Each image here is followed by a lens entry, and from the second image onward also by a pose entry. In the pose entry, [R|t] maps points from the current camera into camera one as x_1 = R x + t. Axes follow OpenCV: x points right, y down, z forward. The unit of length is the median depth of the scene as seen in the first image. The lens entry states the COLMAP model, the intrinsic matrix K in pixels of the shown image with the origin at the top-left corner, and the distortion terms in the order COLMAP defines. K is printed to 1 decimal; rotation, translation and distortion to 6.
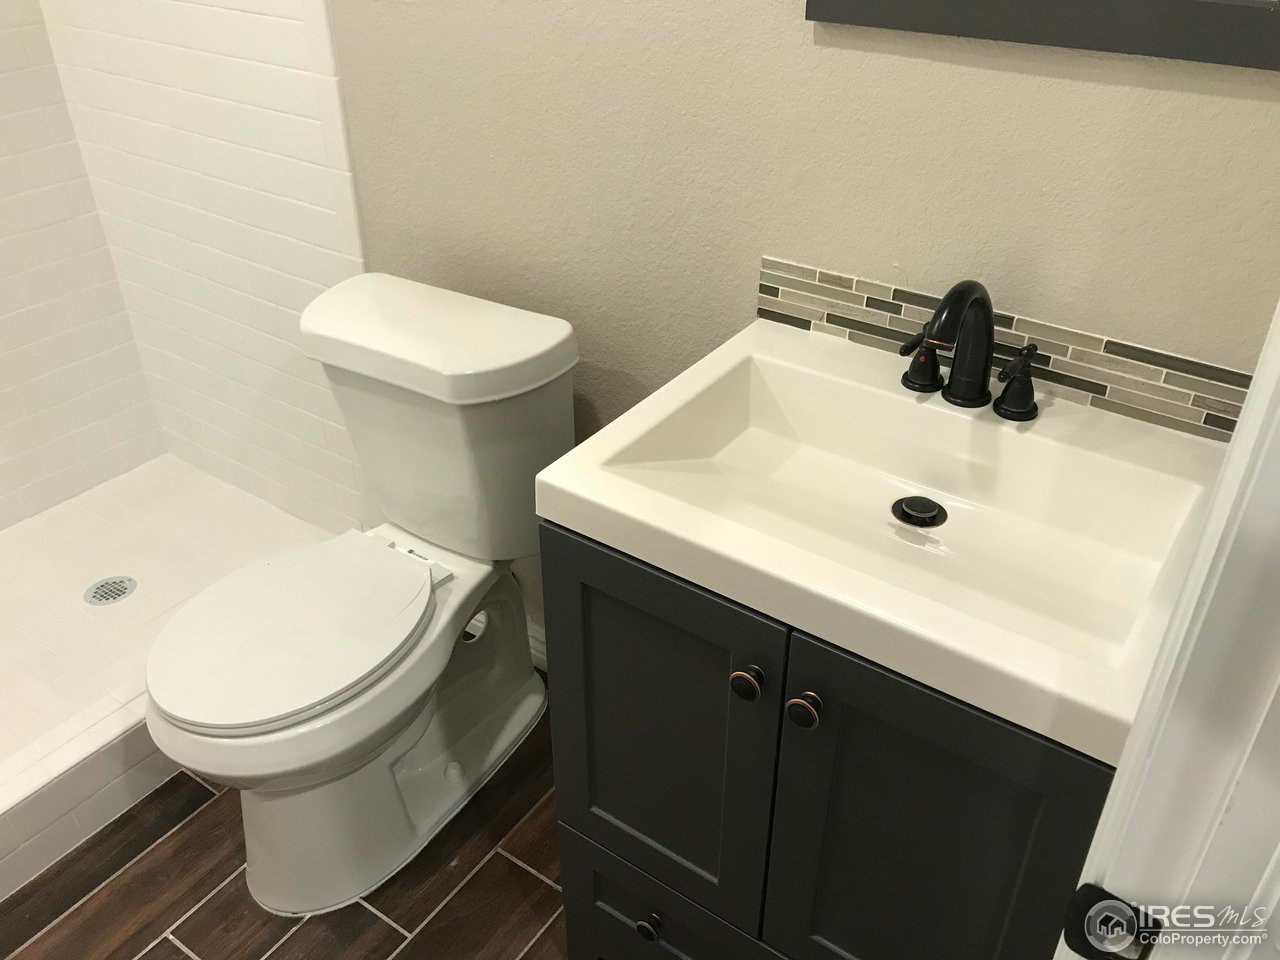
lens RADIAL K [[1051.4, 0, 640.0], [0, 1051.4, 478.1], [0, 0, 1]] dist [0.022461, -0.008737]
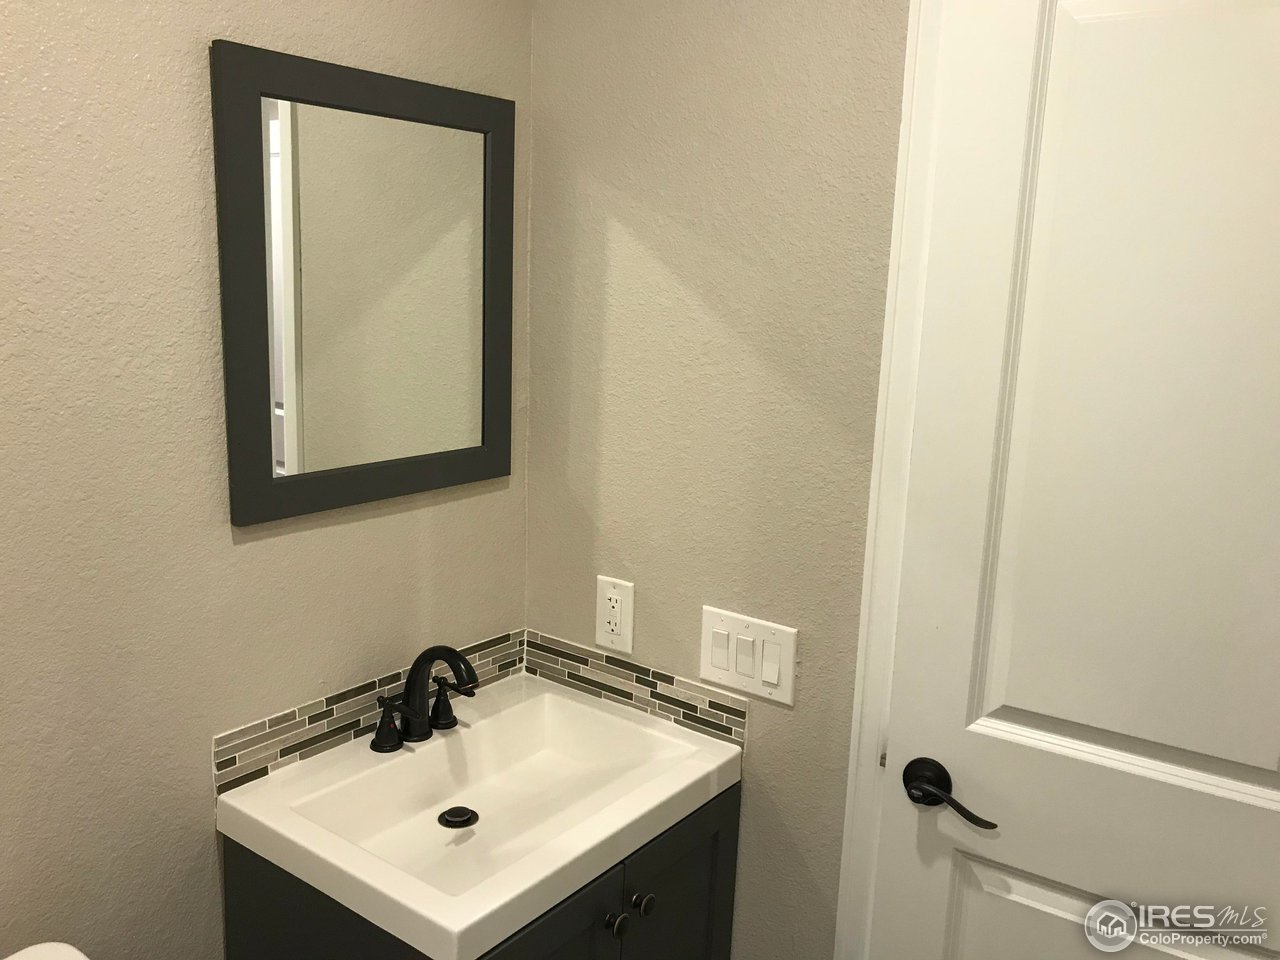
lens RADIAL K [[1051.4, 0, 638.9], [0, 1051.4, 481.1], [0, 0, 1]] dist [0.022461, -0.008737]
pose [[0.050692, -0.204509, 0.977551, -0.868063], [0.514755, 0.844130, 0.149903, -0.379633], [-0.855837, 0.495601, 0.148063, 0.368376]]
